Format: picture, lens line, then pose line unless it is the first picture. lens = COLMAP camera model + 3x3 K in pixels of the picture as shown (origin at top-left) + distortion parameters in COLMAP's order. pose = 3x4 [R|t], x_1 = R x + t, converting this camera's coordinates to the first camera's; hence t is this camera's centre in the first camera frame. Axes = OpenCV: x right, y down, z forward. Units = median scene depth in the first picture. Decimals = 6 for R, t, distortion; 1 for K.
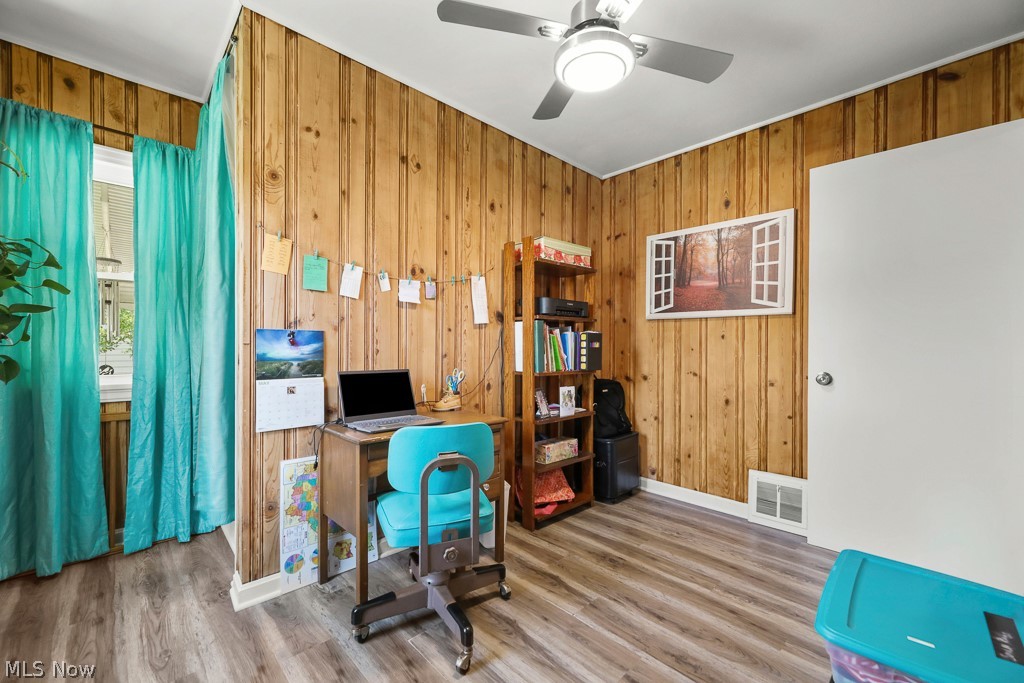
lens RADIAL K [[430.5, 0, 505.9], [0, 430.5, 342.9], [0, 0, 1]] dist [0.009186, 0.000004]
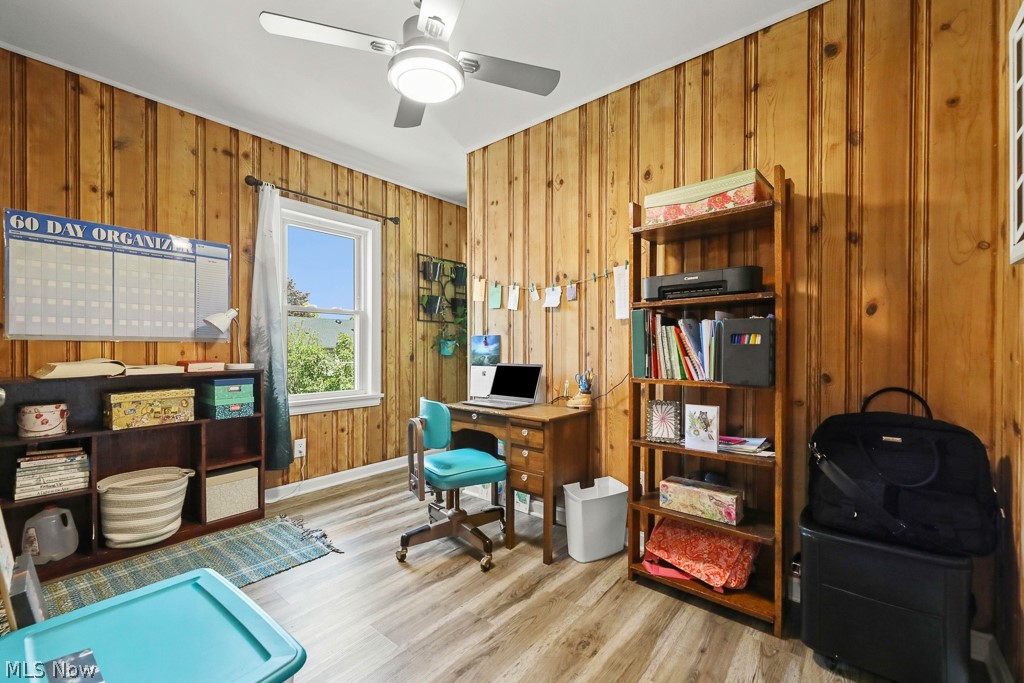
lens RADIAL K [[430.5, 0, 501.9], [0, 430.5, 344.5], [0, 0, 1]] dist [0.009186, 0.000004]
pose [[0.089644, -0.009991, -0.995924, 0.874996], [0.010669, 0.999902, -0.009071, 0.014476], [0.995917, -0.009812, 0.089742, 0.742222]]
